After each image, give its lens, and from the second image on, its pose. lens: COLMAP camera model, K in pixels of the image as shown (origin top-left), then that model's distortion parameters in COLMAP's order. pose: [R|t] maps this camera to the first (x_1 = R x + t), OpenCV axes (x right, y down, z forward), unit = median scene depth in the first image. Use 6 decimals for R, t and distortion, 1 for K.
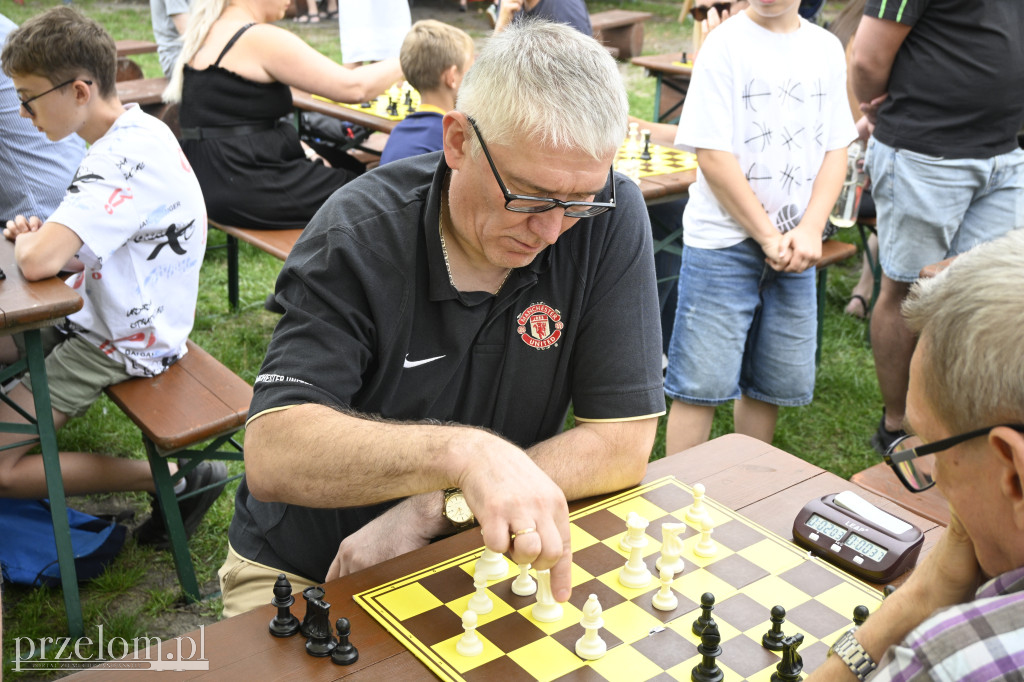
lens RADIAL K [[1211.2, 0, 440.8], [0, 1211.2, 407.5], [0, 0, 1]] dist [0.006459, 0.022585]
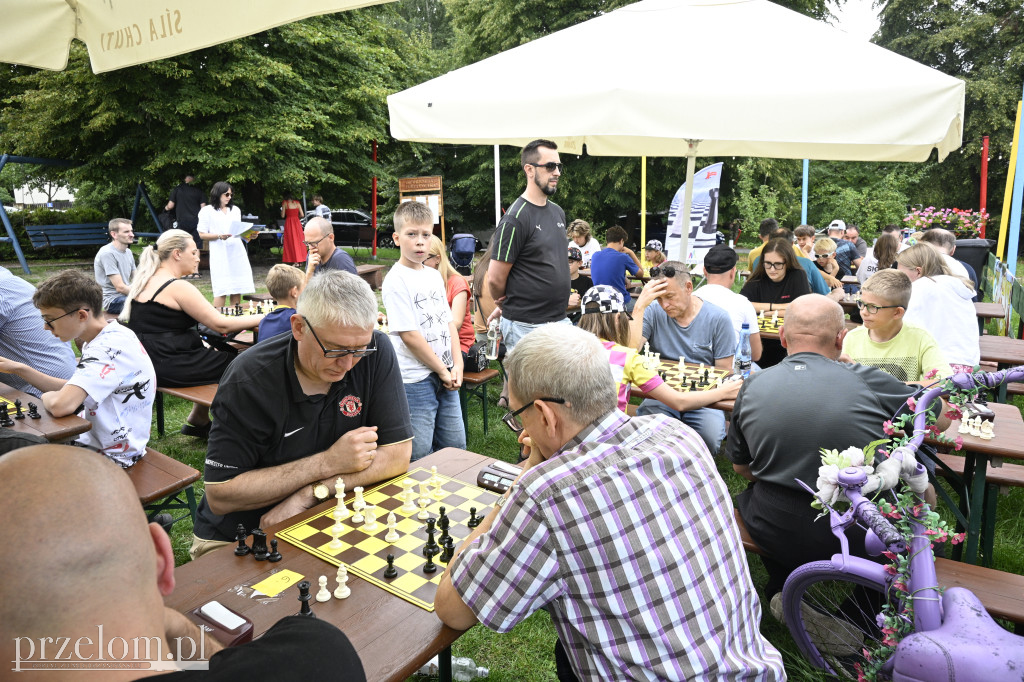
lens RADIAL K [[1248.6, 0, 512.1], [0, 1248.6, 295.0], [0, 0, 1]] dist [-0.371940, 3.249686]
pose [[0.959773, -0.045527, 0.277061, -0.204664], [0.125779, 0.951933, -0.279291, 0.333953], [-0.251028, 0.302905, 0.919366, -0.947213]]
